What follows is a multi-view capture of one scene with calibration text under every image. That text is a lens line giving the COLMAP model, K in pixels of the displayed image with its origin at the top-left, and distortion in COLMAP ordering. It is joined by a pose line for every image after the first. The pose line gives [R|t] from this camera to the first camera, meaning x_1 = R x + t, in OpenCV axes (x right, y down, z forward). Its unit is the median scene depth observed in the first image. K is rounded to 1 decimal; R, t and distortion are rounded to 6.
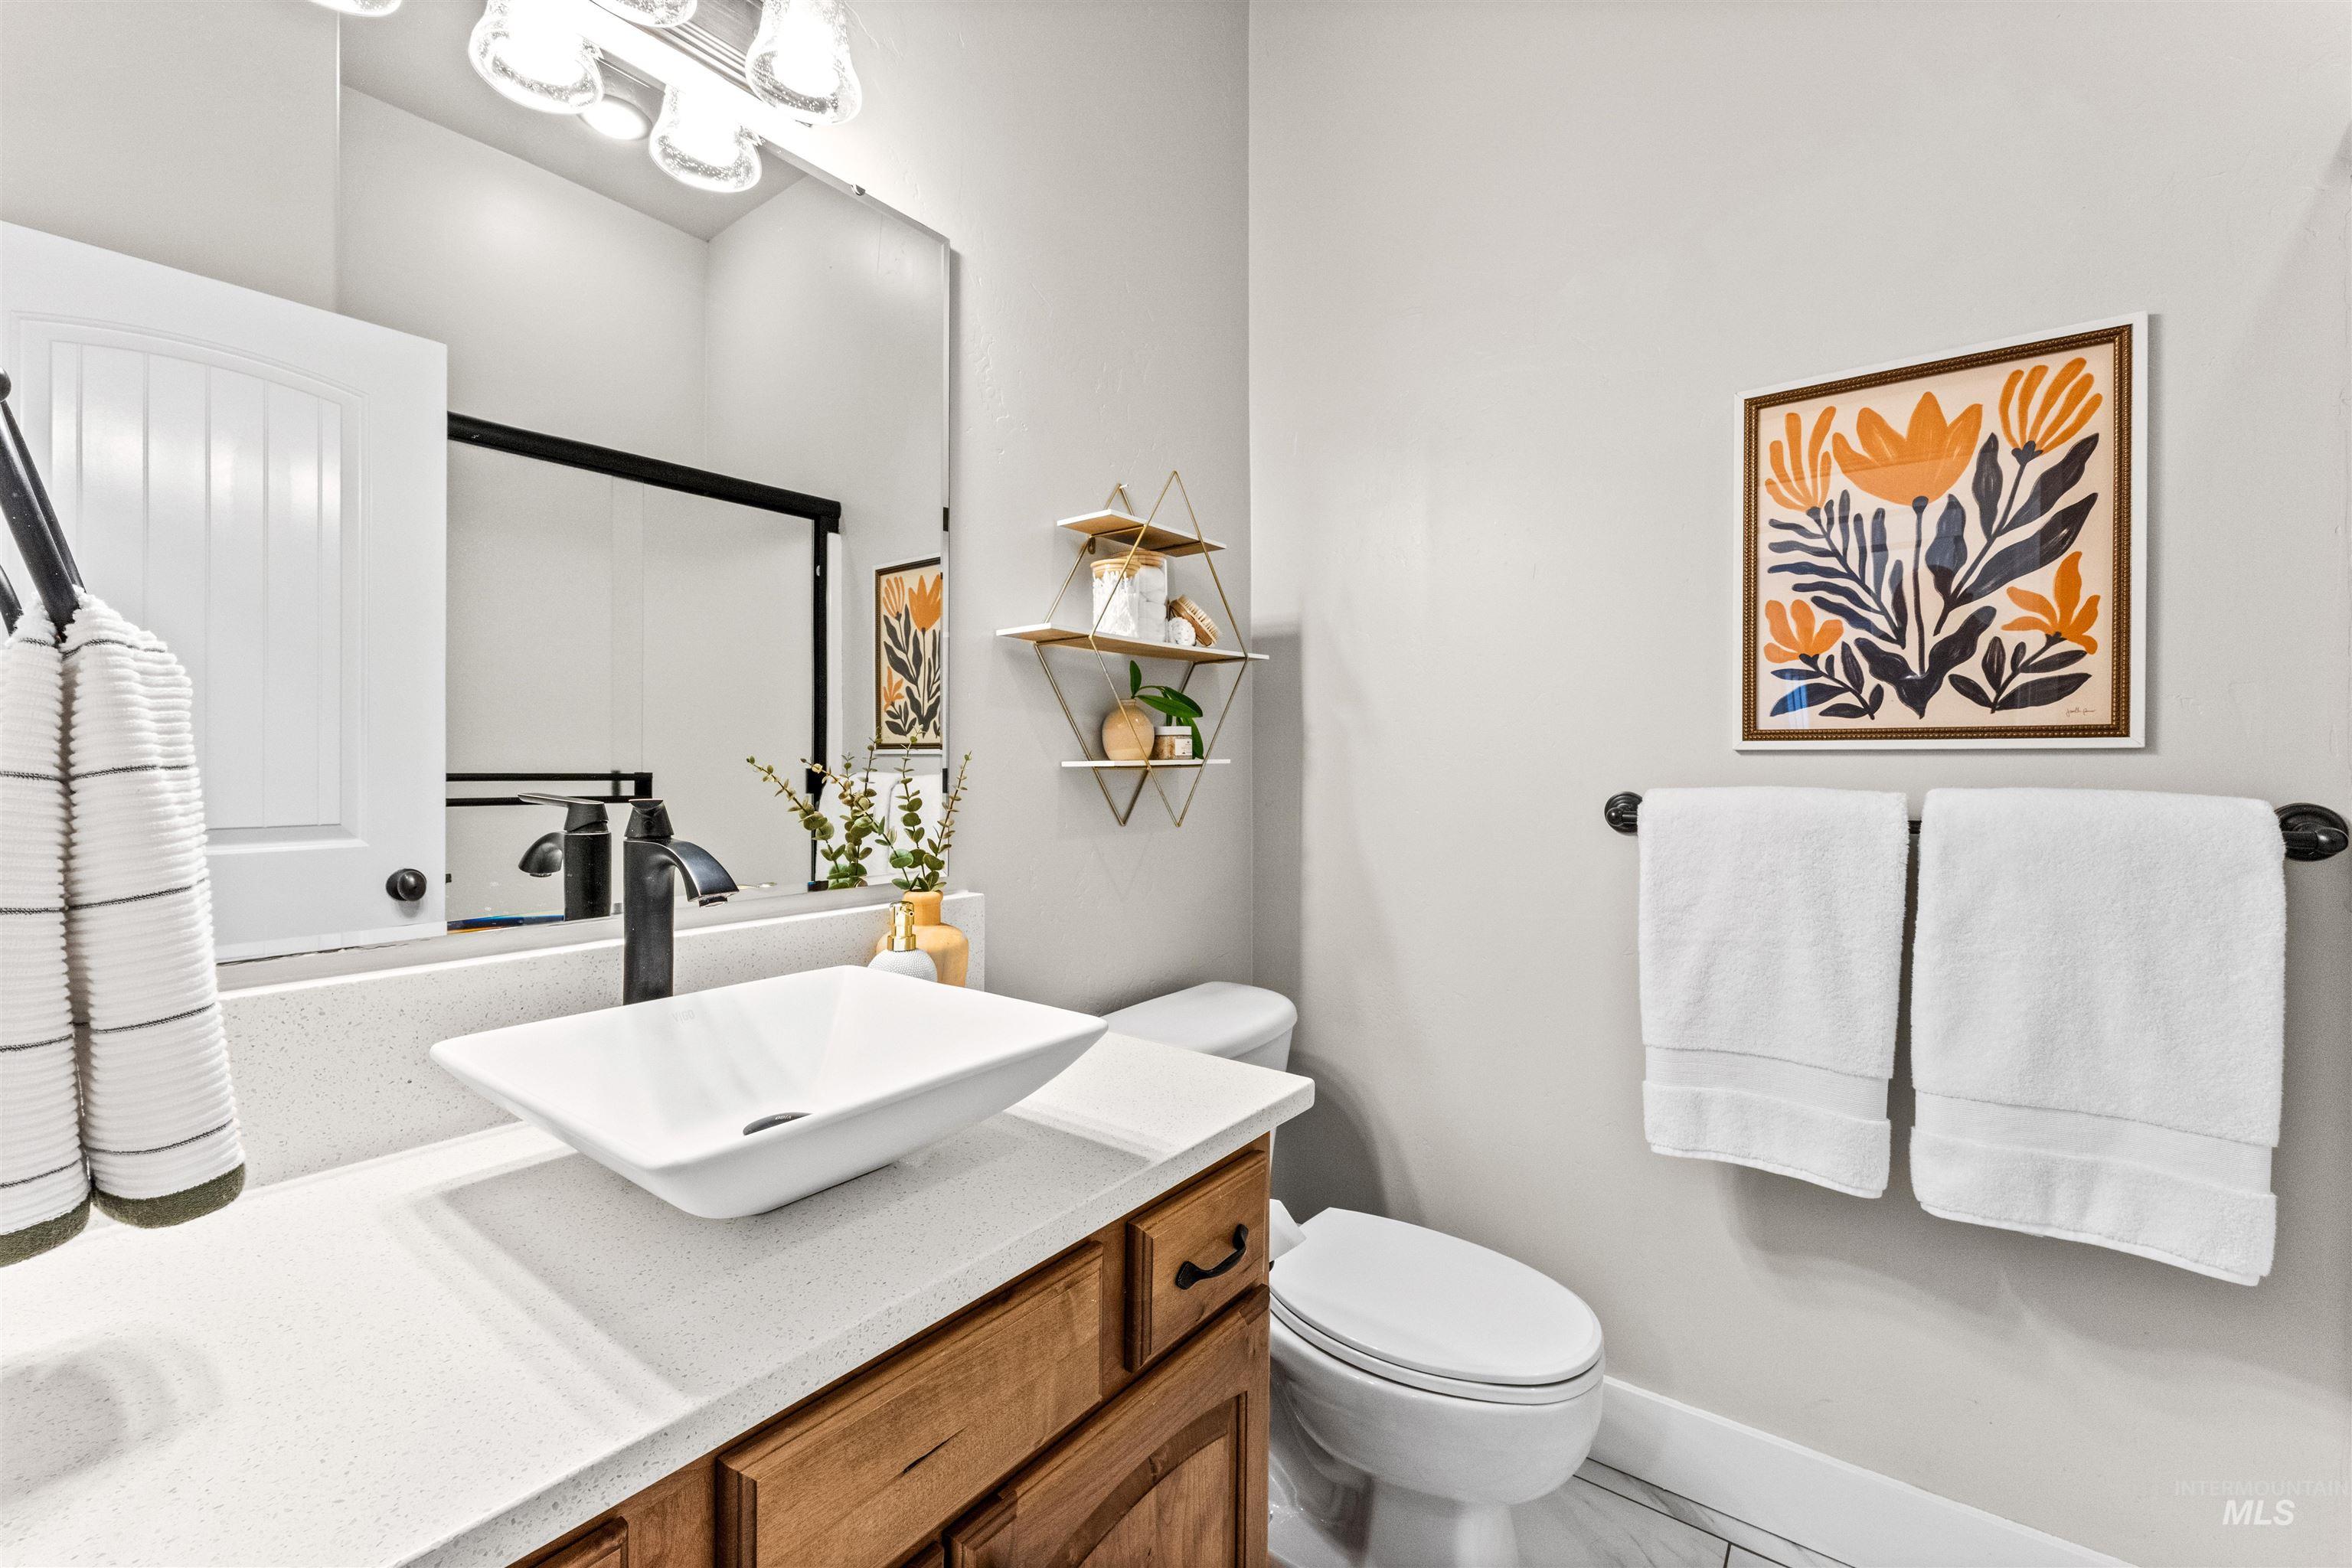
lens RADIAL K [[957.6, 0, 1174.7], [0, 957.6, 766.5], [0, 0, 1]] dist [0.001970, -0.000193]
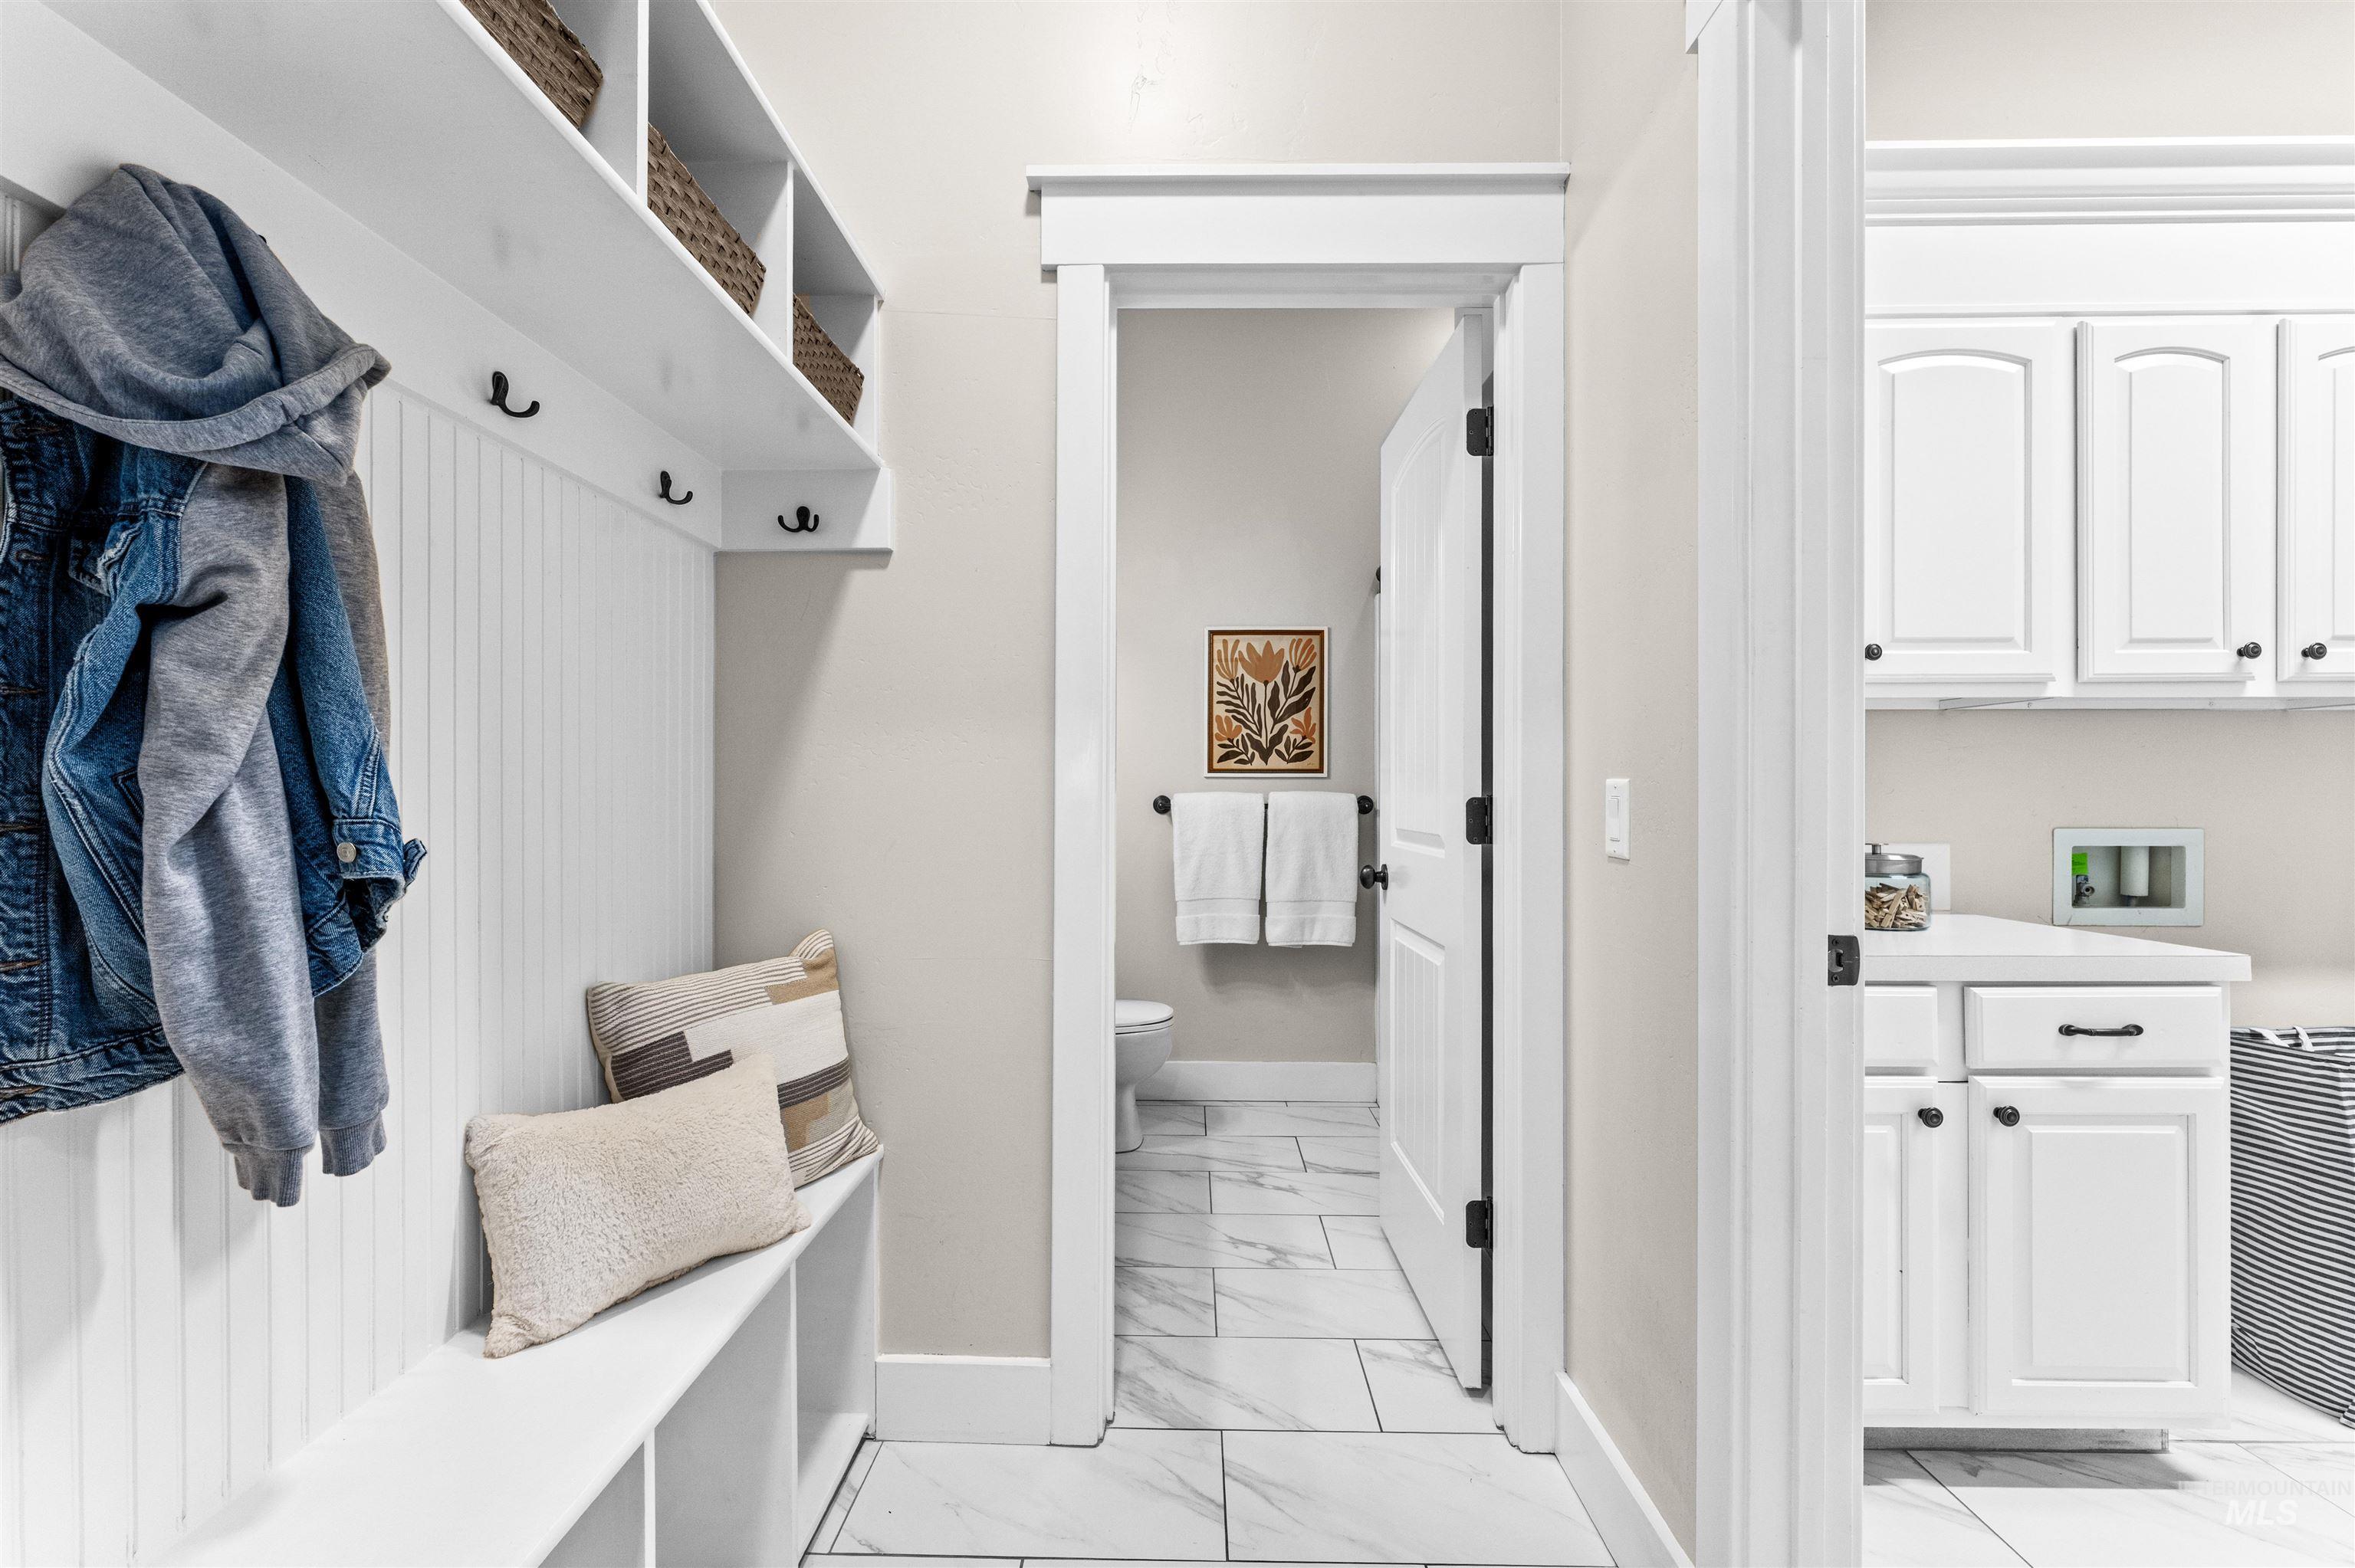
lens RADIAL K [[958.7, 0, 1182.8], [0, 958.7, 777.3], [0, 0, 1]] dist [0.001970, -0.000193]
pose [[0.805734, -0.003505, 0.592268, -0.965618], [-0.000579, 0.999977, 0.006705, -0.035340], [-0.592278, -0.005746, 0.805713, -0.984086]]
